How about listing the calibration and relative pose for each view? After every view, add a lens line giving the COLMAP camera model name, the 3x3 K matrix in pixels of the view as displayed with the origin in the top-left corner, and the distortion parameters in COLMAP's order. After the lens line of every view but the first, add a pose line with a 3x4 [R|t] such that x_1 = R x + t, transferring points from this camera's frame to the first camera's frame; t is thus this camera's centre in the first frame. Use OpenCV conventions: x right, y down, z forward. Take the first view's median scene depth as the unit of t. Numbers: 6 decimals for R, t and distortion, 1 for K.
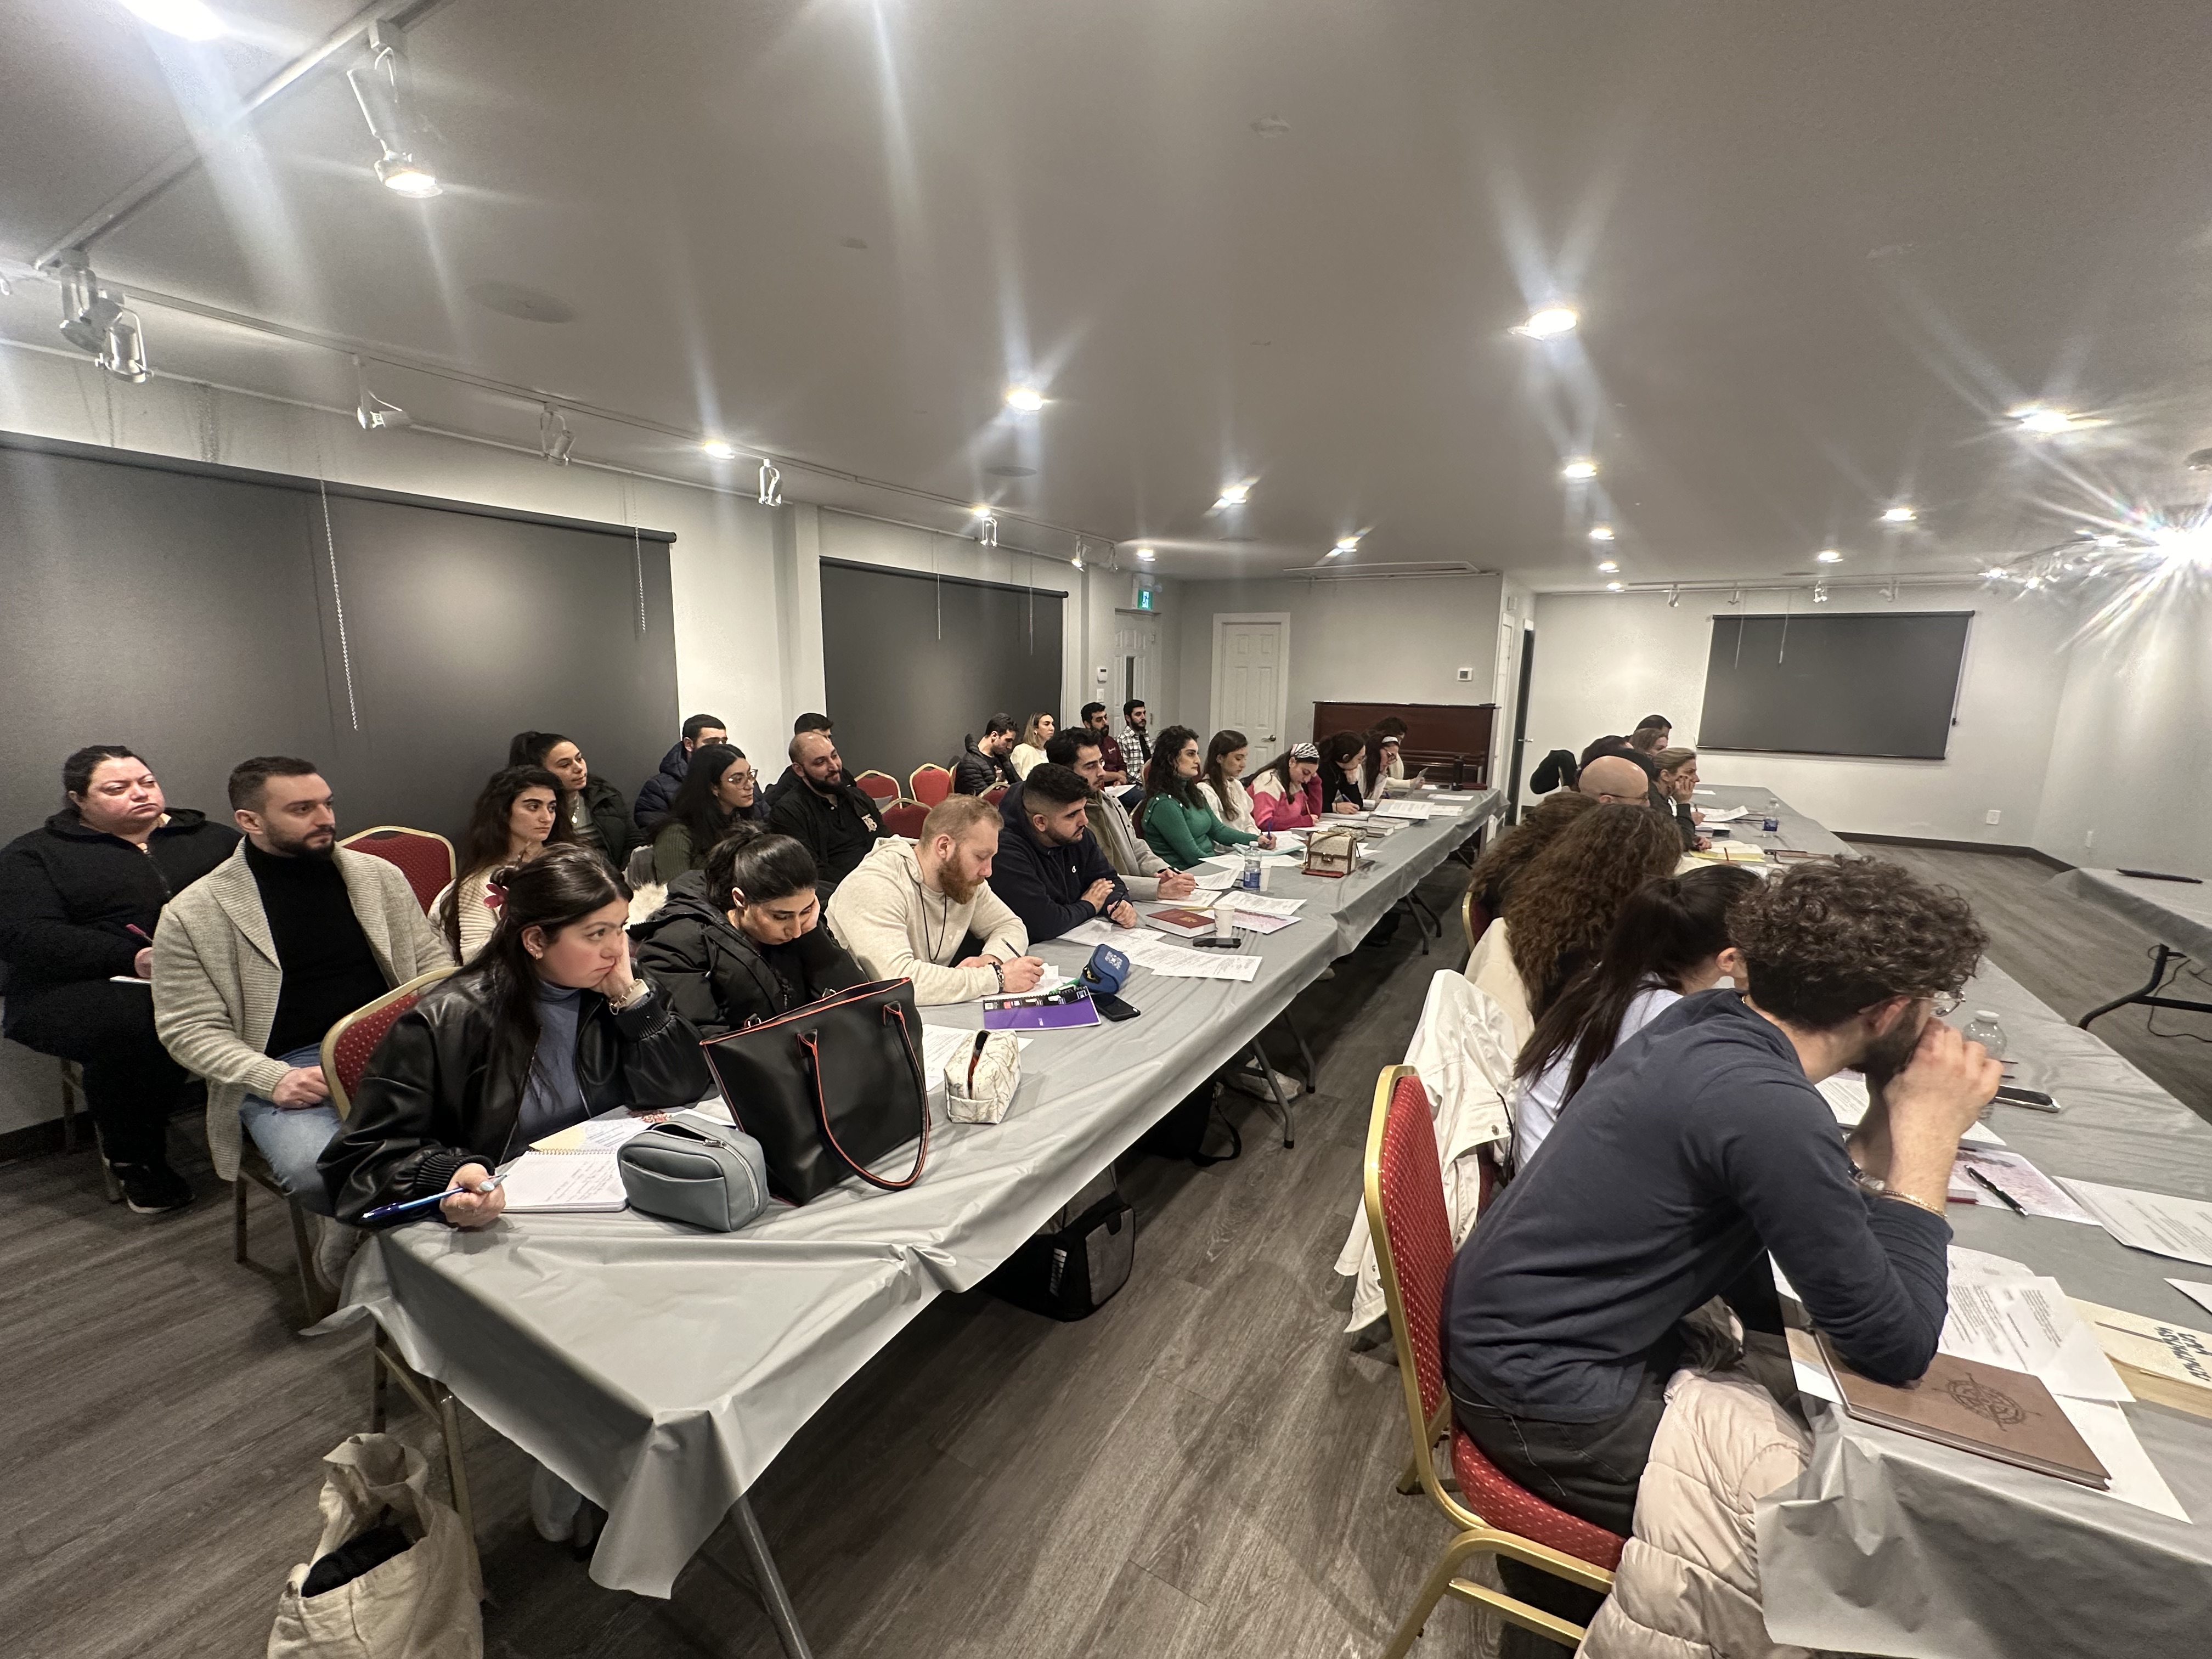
lens RADIAL K [[886.9, 0, 1118.1], [0, 886.9, 827.3], [0, 0, 1]] dist [0.000167, -0.000188]
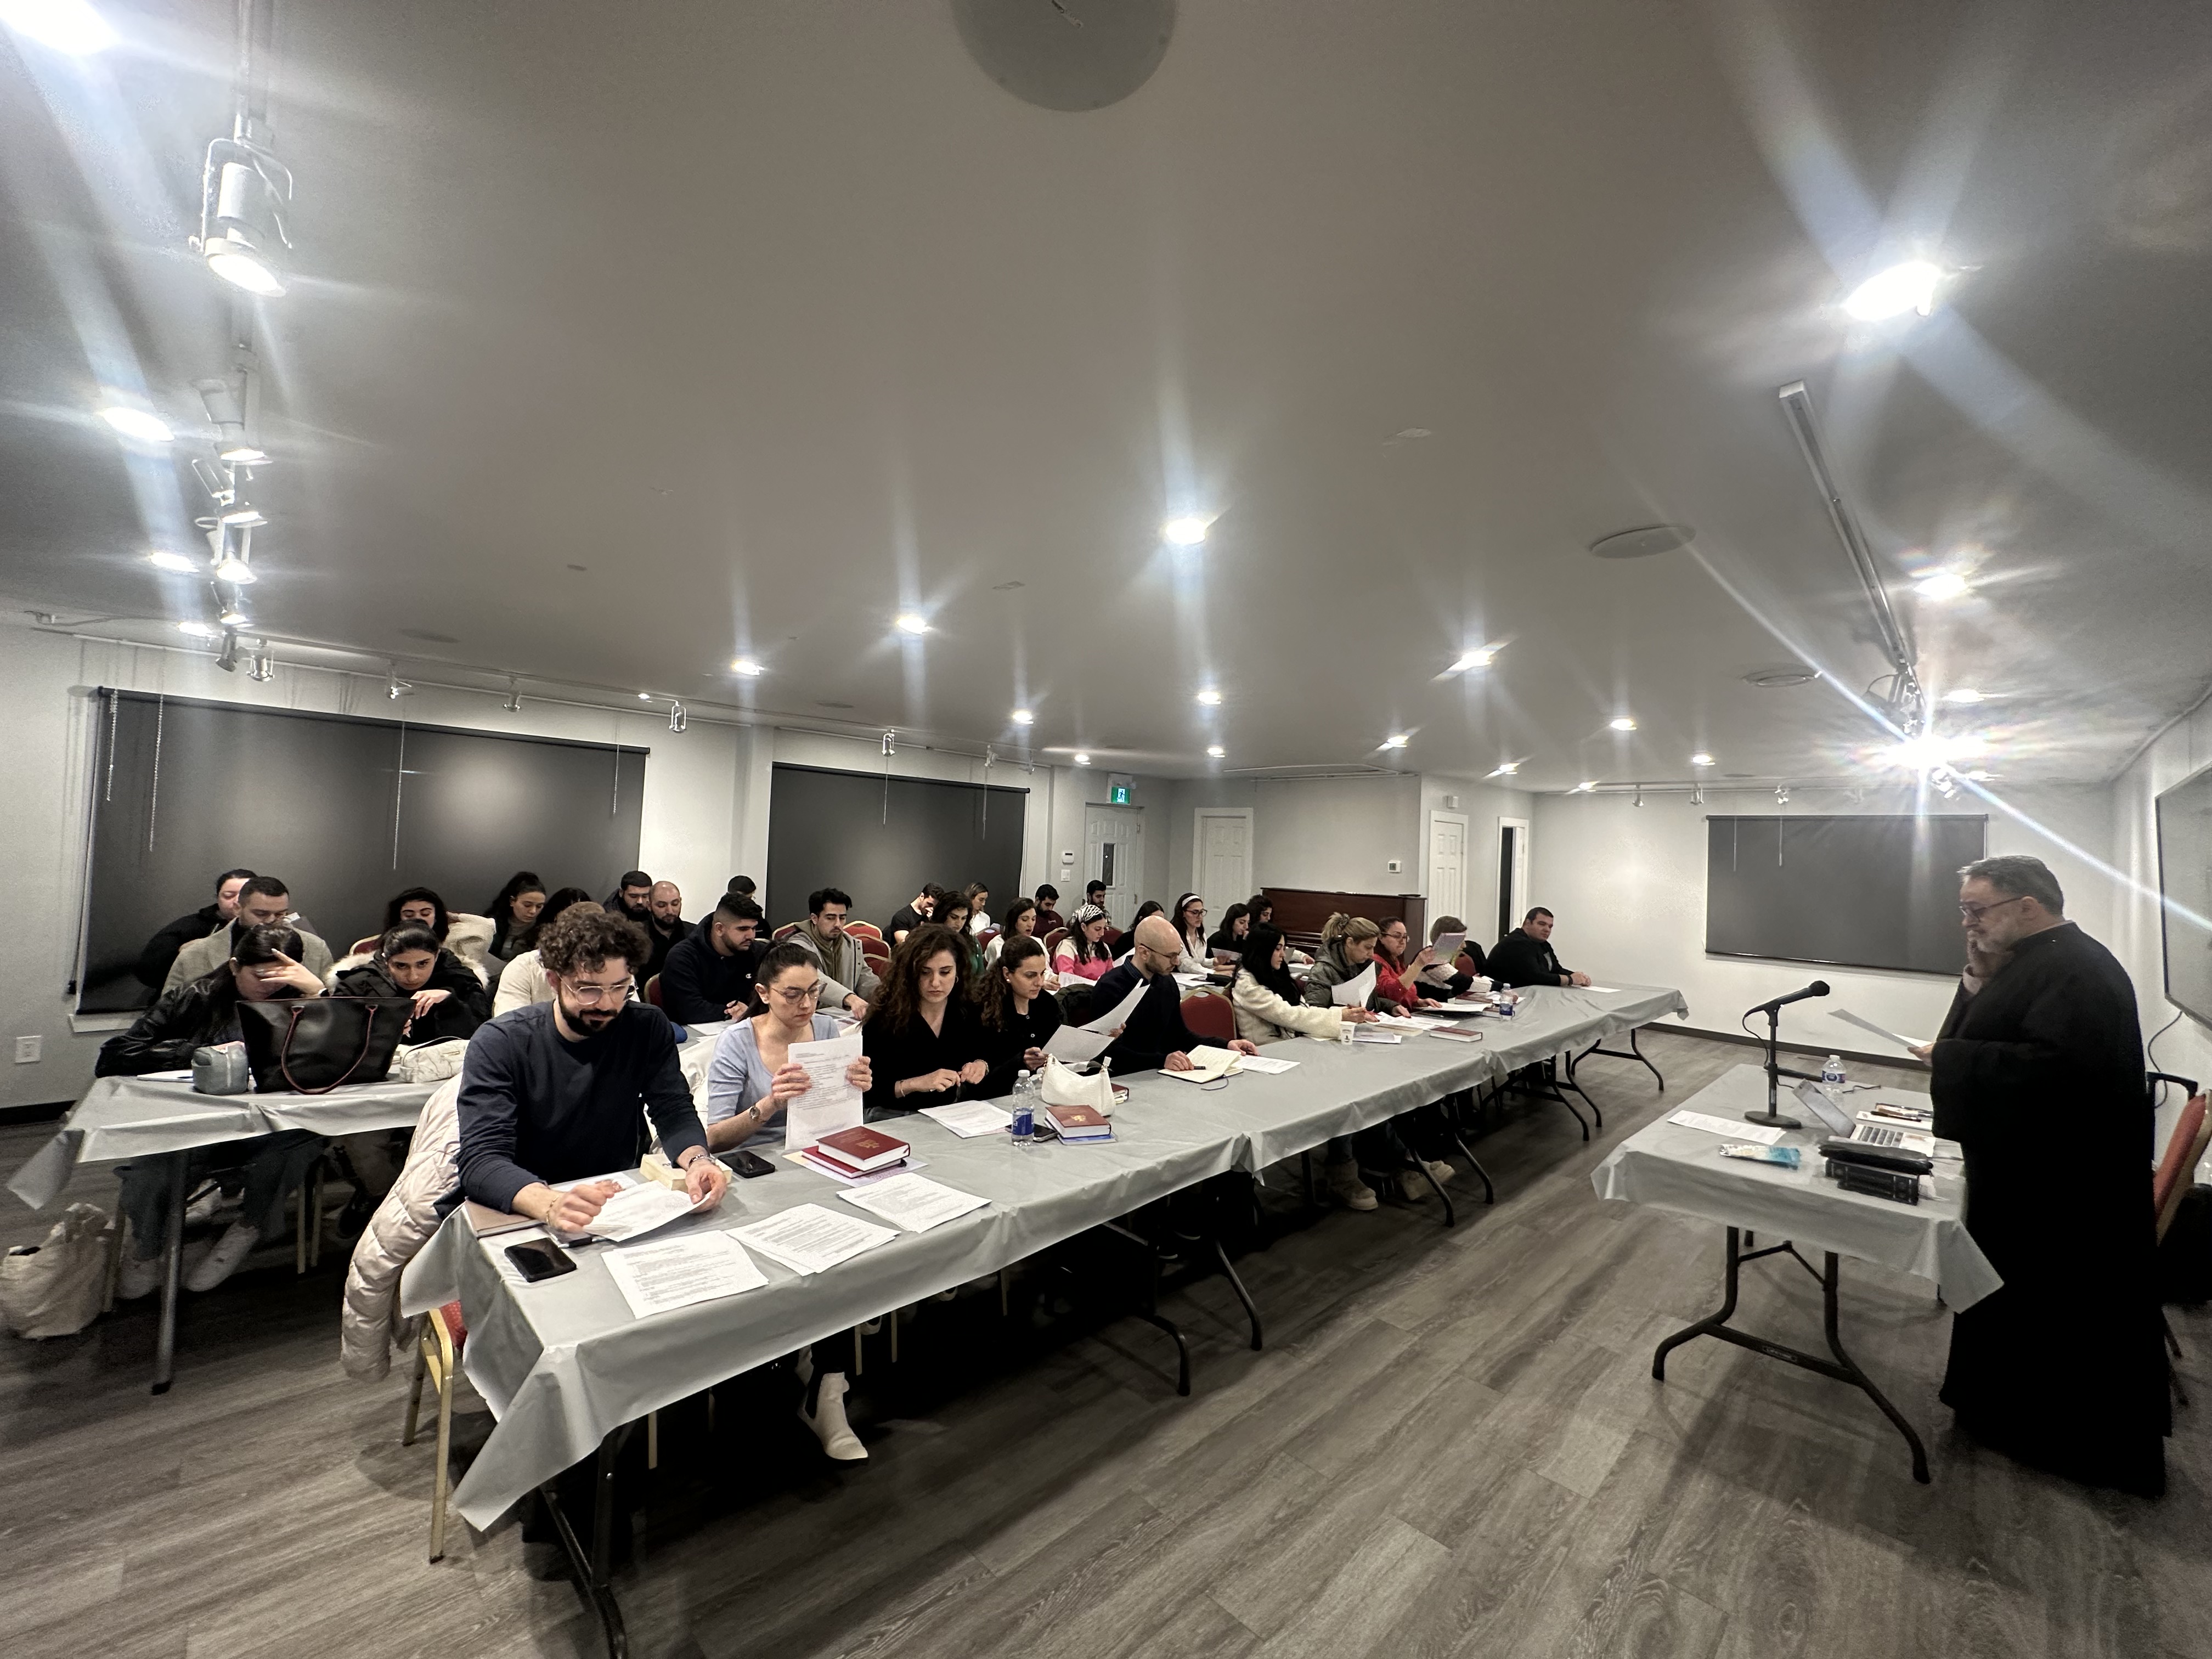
lens RADIAL K [[886.9, 0, 1118.1], [0, 886.9, 827.3], [0, 0, 1]] dist [0.000167, -0.000188]
pose [[0.966177, 0.017533, -0.257282, 0.691791], [-0.072202, 0.976175, -0.204619, 0.042939], [0.247565, 0.216274, 0.944424, -0.174213]]
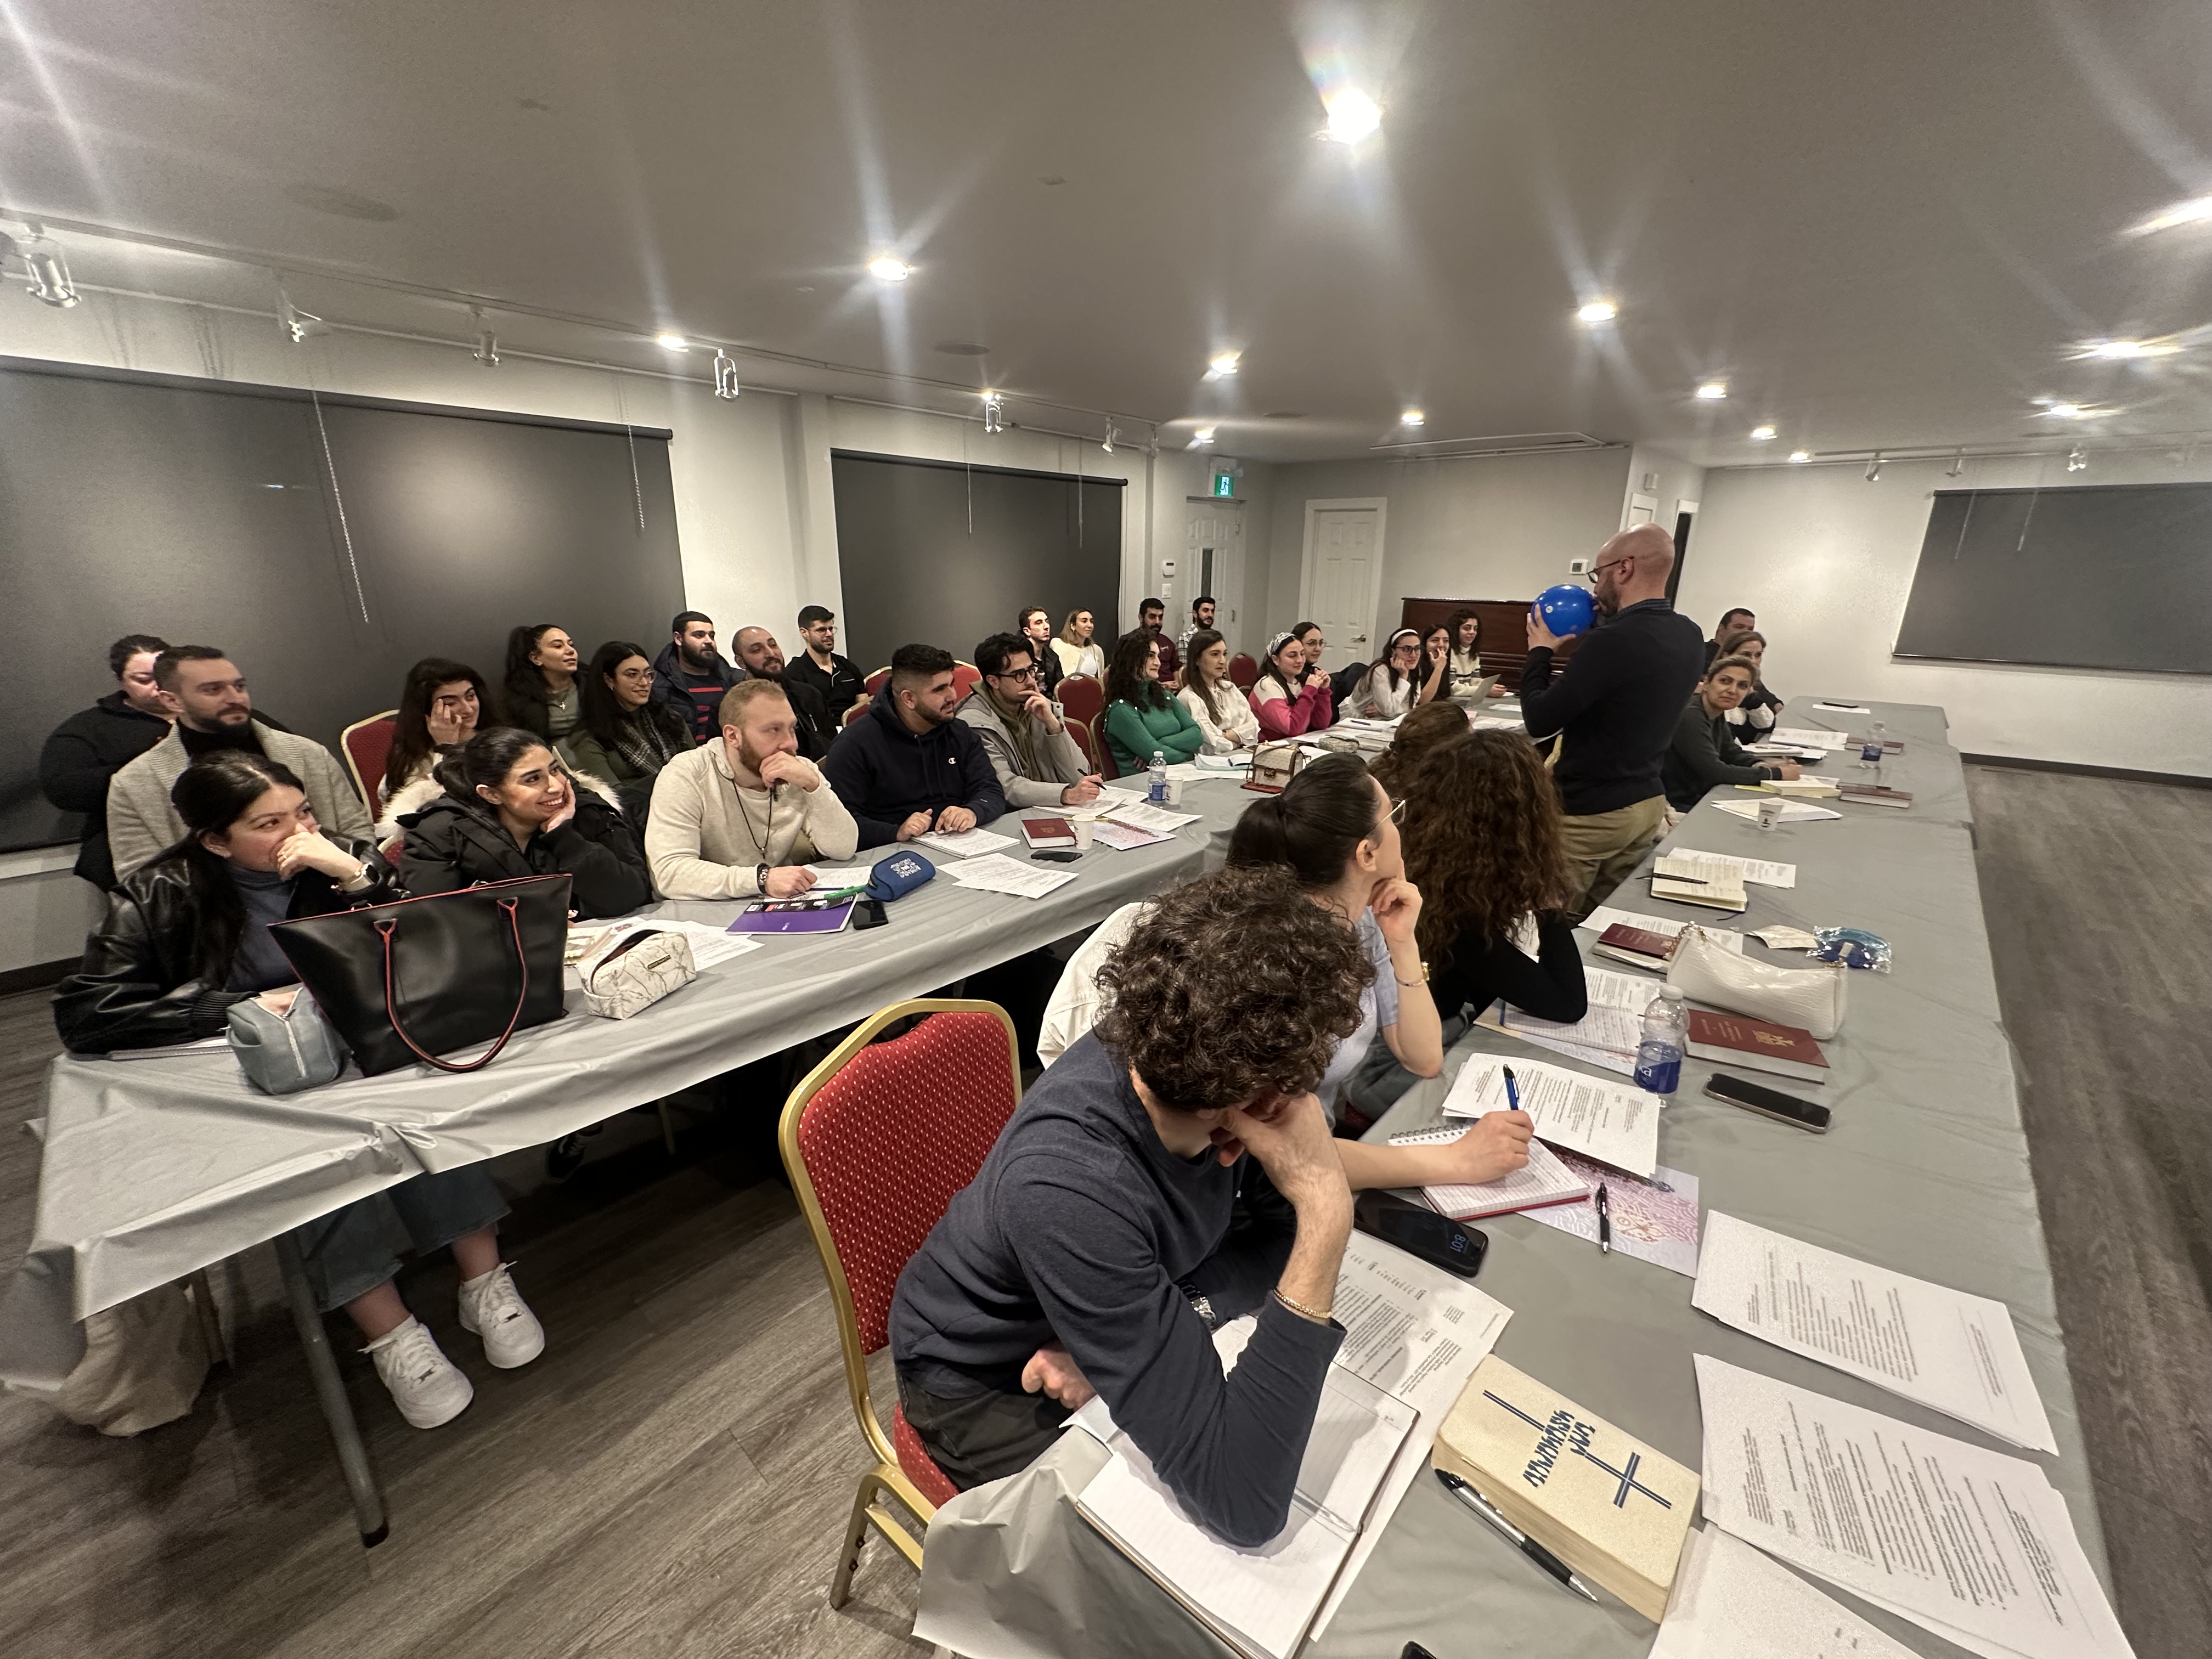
lens RADIAL K [[886.9, 0, 1118.1], [0, 886.9, 827.3], [0, 0, 1]] dist [0.000167, -0.000188]
pose [[0.979307, 0.054065, -0.195024, 0.261928], [-0.031353, 0.992552, 0.117722, -0.011844], [0.199936, -0.109171, 0.973708, 0.056484]]
